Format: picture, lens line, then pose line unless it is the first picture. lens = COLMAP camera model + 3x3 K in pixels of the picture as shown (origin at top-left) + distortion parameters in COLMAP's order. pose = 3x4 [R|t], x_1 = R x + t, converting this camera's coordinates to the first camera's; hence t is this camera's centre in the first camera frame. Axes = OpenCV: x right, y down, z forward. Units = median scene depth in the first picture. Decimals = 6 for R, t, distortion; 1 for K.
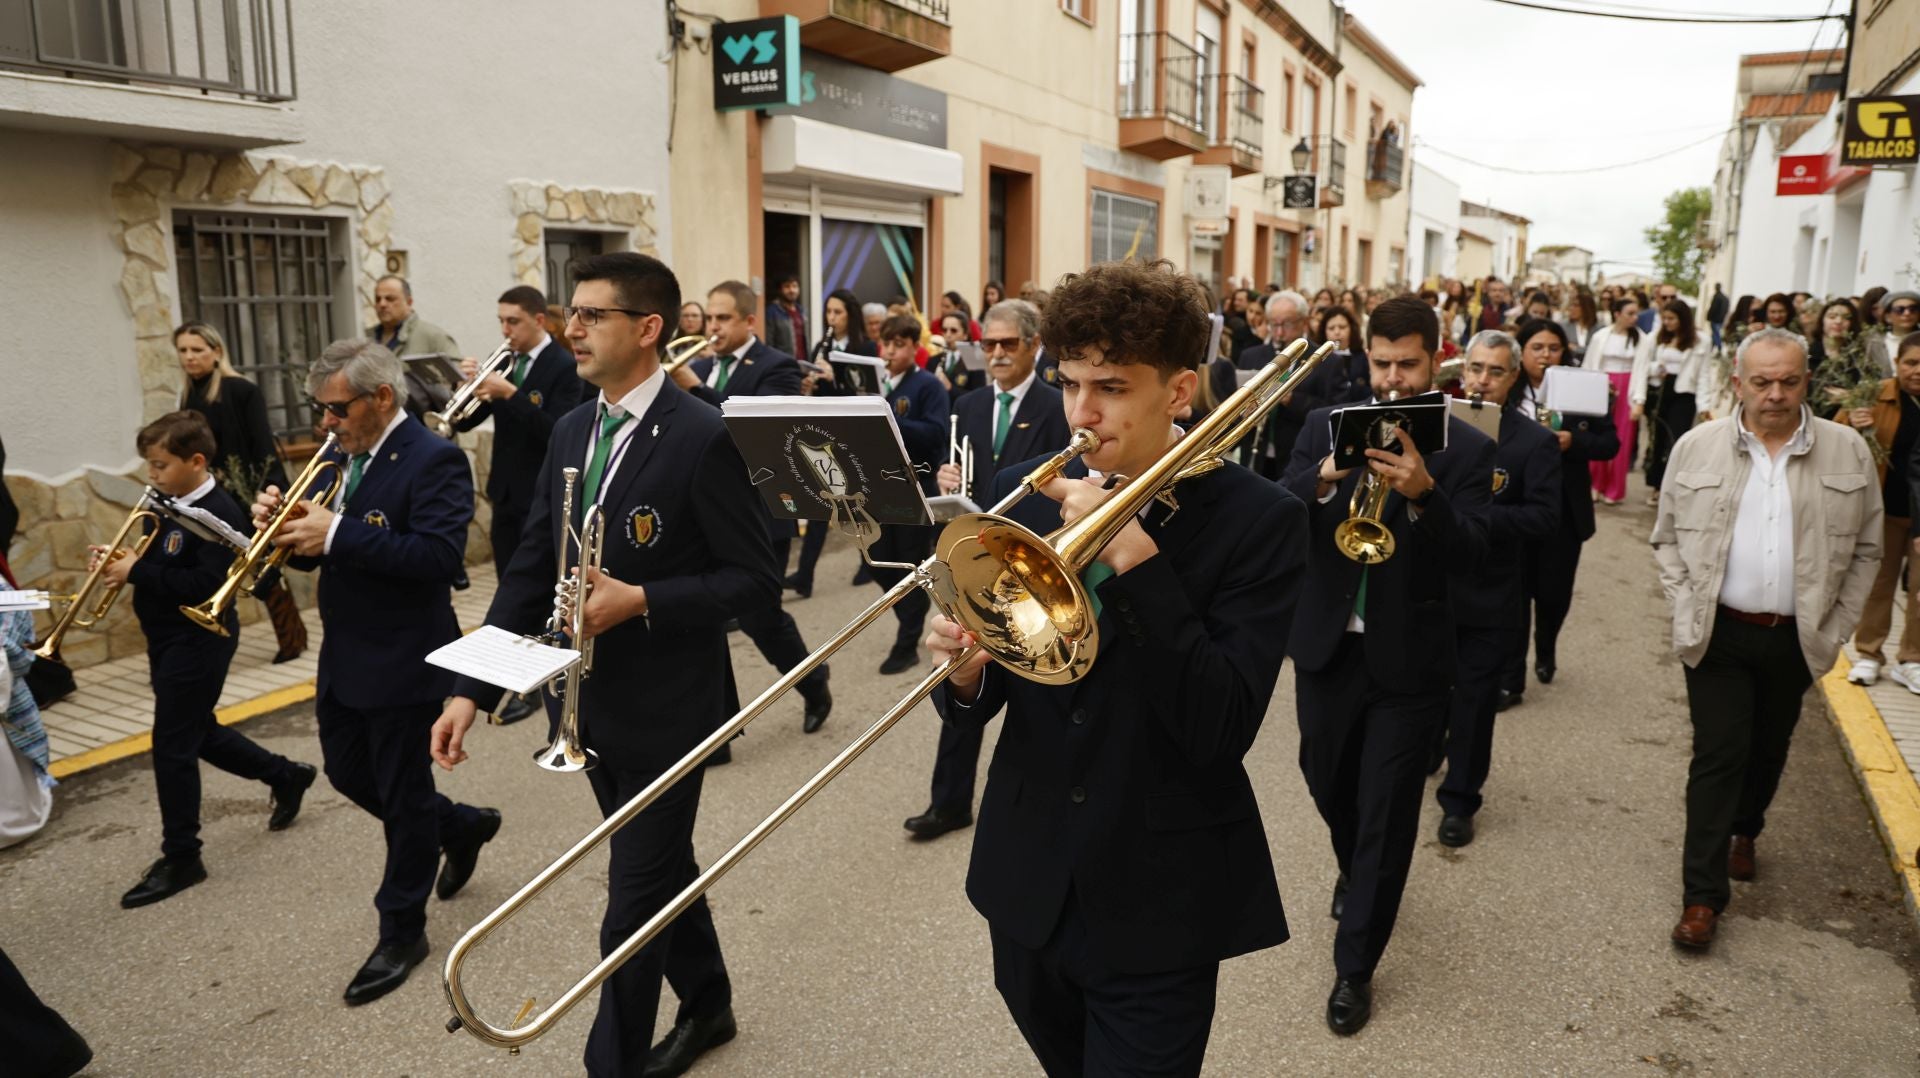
lens RADIAL K [[1355.4, 0, 970.1], [0, 1355.4, 530.7], [0, 0, 1]] dist [-0.097789, 0.069282]
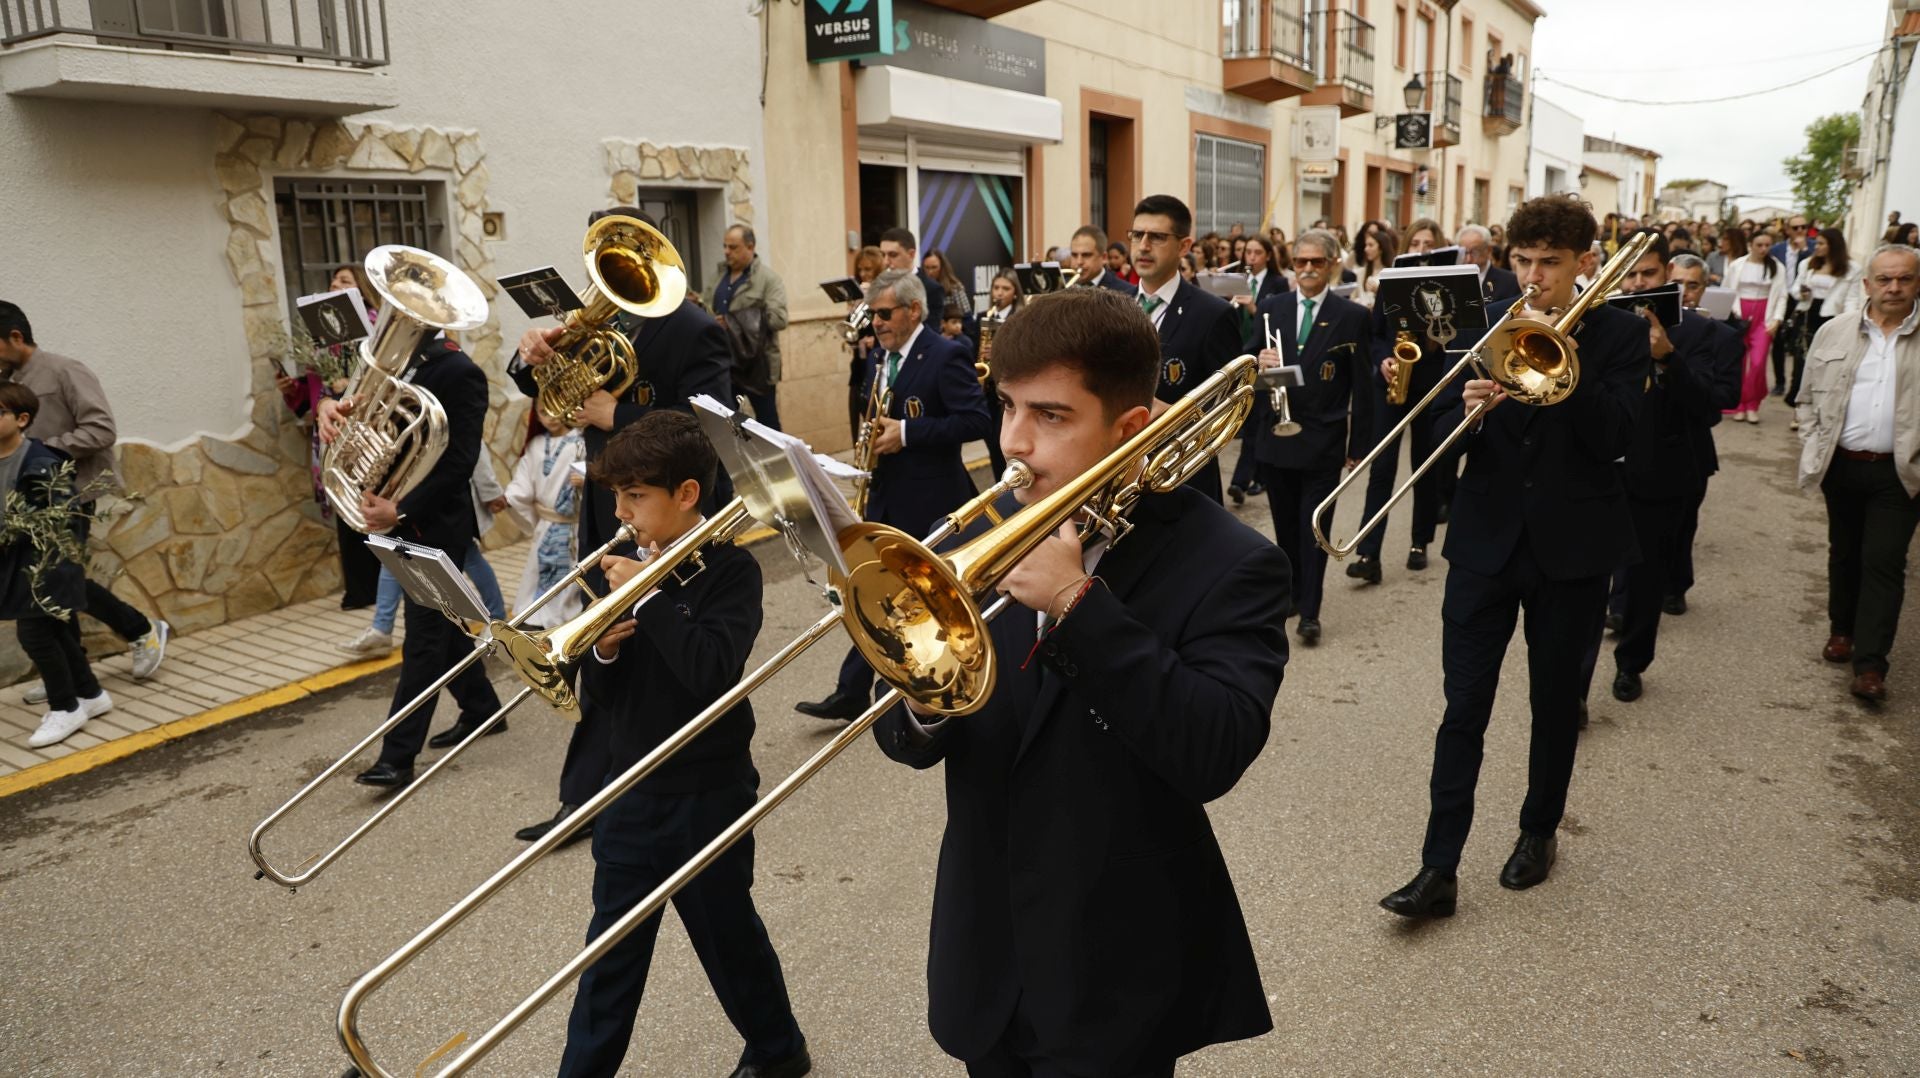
lens RADIAL K [[1355.4, 0, 962.8], [0, 1355.4, 536.2], [0, 0, 1]] dist [-0.097789, 0.069282]
pose [[0.996427, -0.006708, -0.084189, 0.003741], [0.009951, 0.999222, 0.038172, -0.001368], [0.083867, -0.038873, 0.995718, 0.013410]]
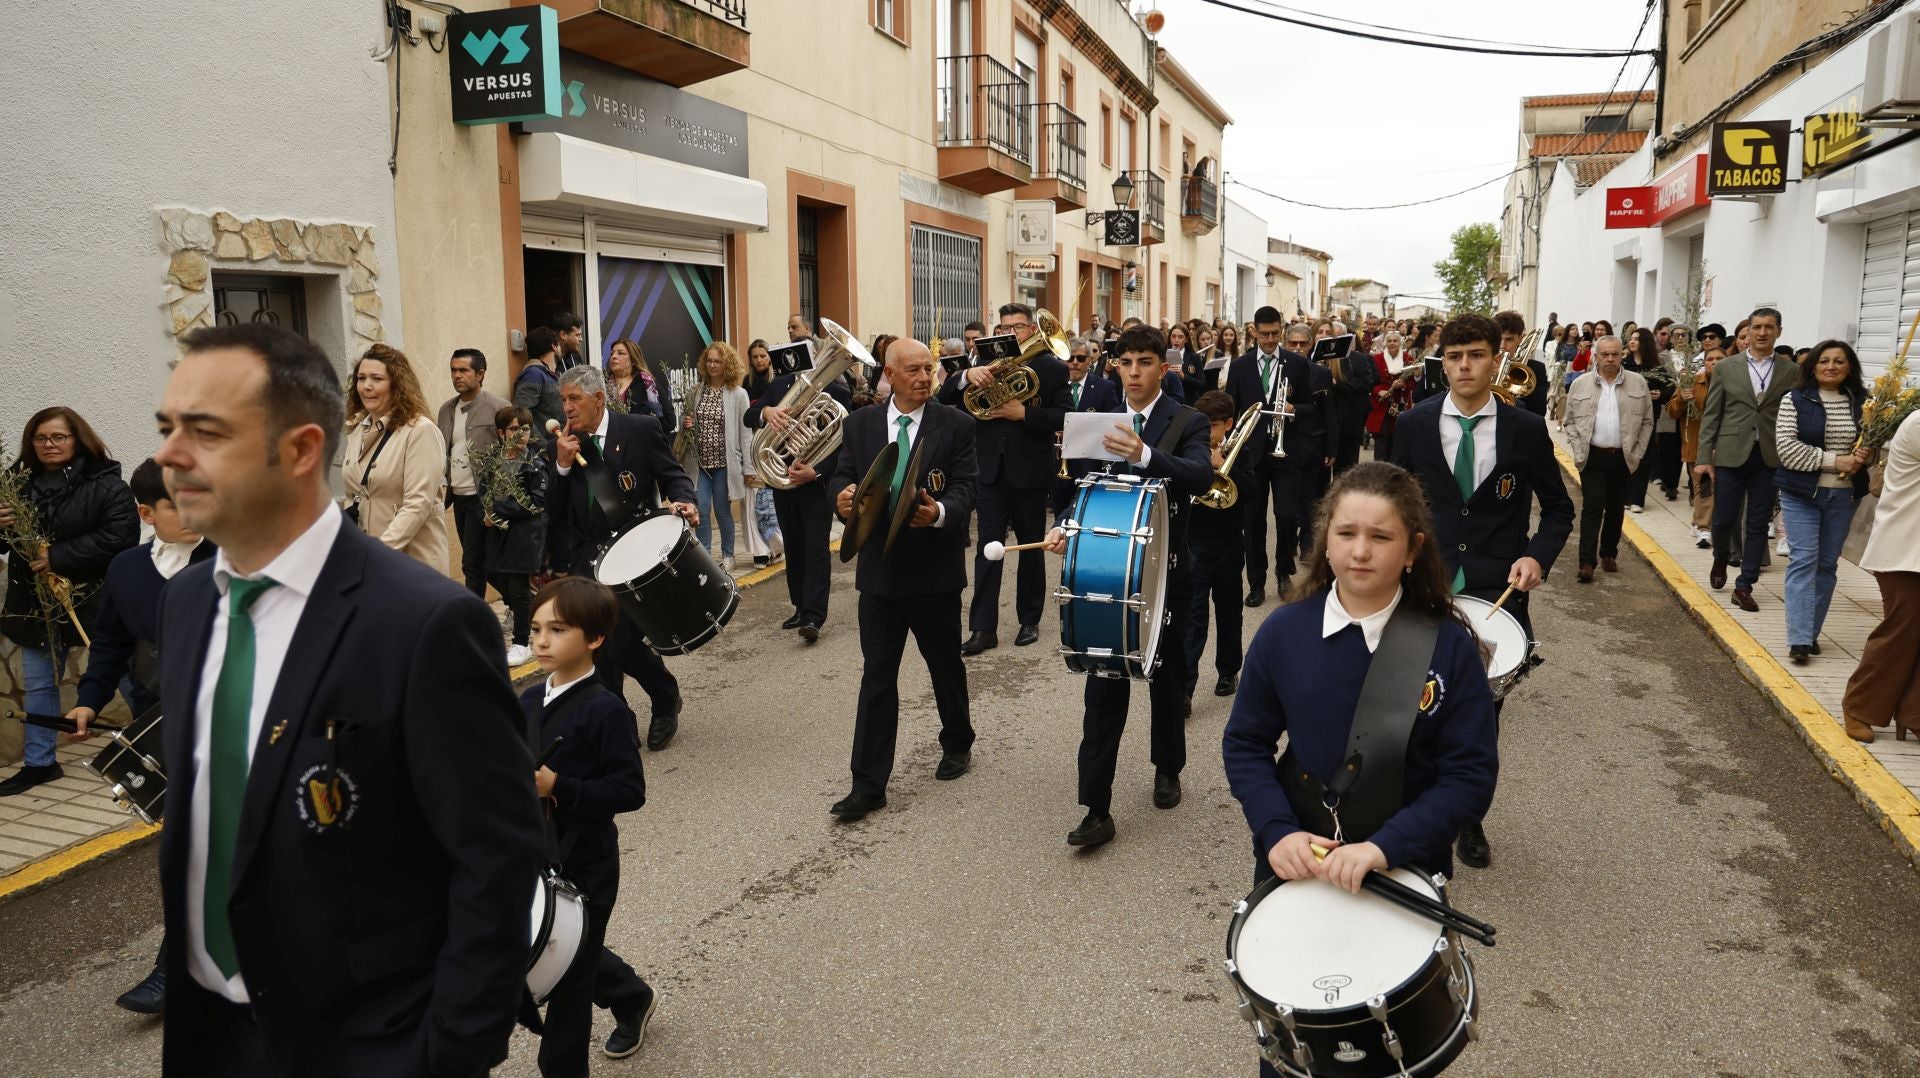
lens RADIAL K [[1355.4, 0, 999.7], [0, 1355.4, 523.7], [0, 0, 1]] dist [-0.097789, 0.069282]
pose [[0.986922, -0.034269, 0.157512, -0.001635], [0.039601, 0.998740, -0.030834, -0.035821], [-0.156257, 0.036669, 0.987036, 0.168504]]
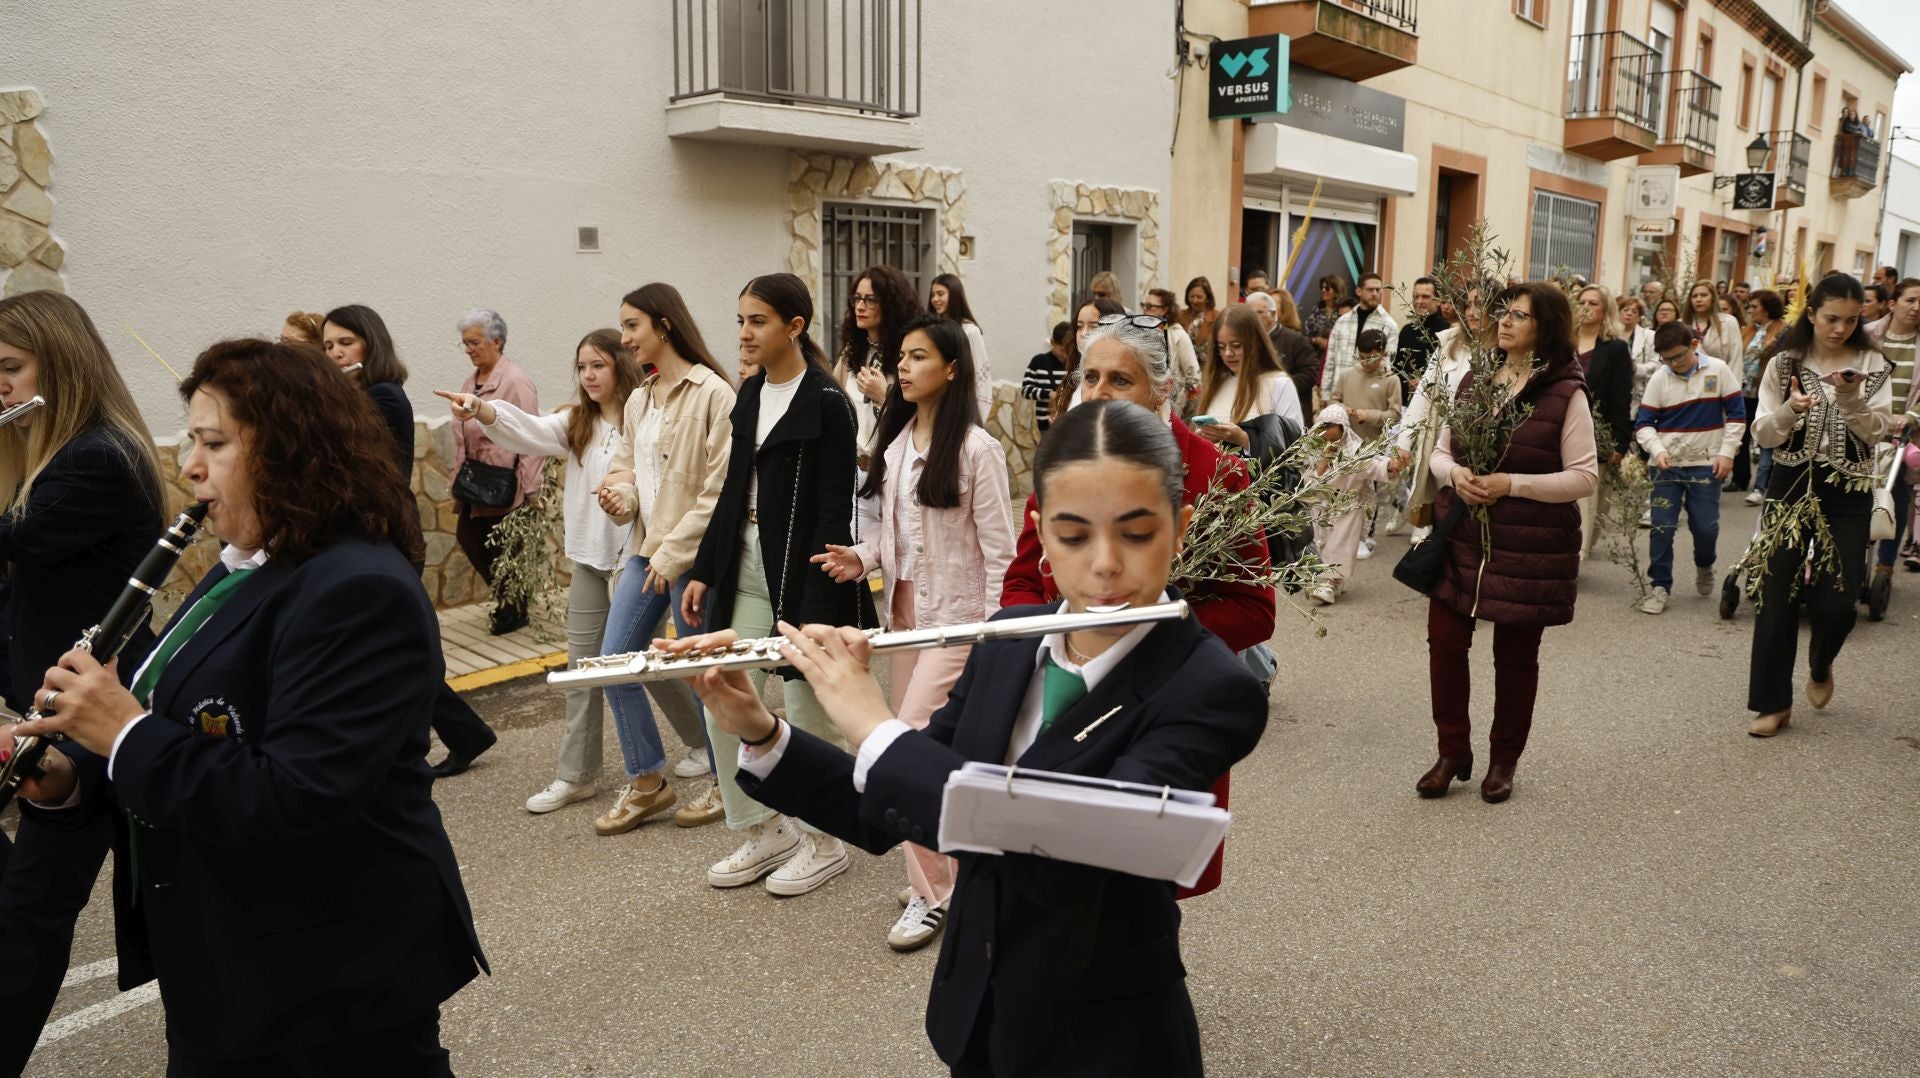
lens RADIAL K [[1355.4, 0, 941.5], [0, 1355.4, 540.3], [0, 0, 1]] dist [-0.097789, 0.069282]
pose [[0.956299, 0.057092, -0.286764, -0.060258], [-0.056195, 0.998355, 0.011365, 0.041620], [0.286941, 0.005247, 0.957934, -0.146672]]
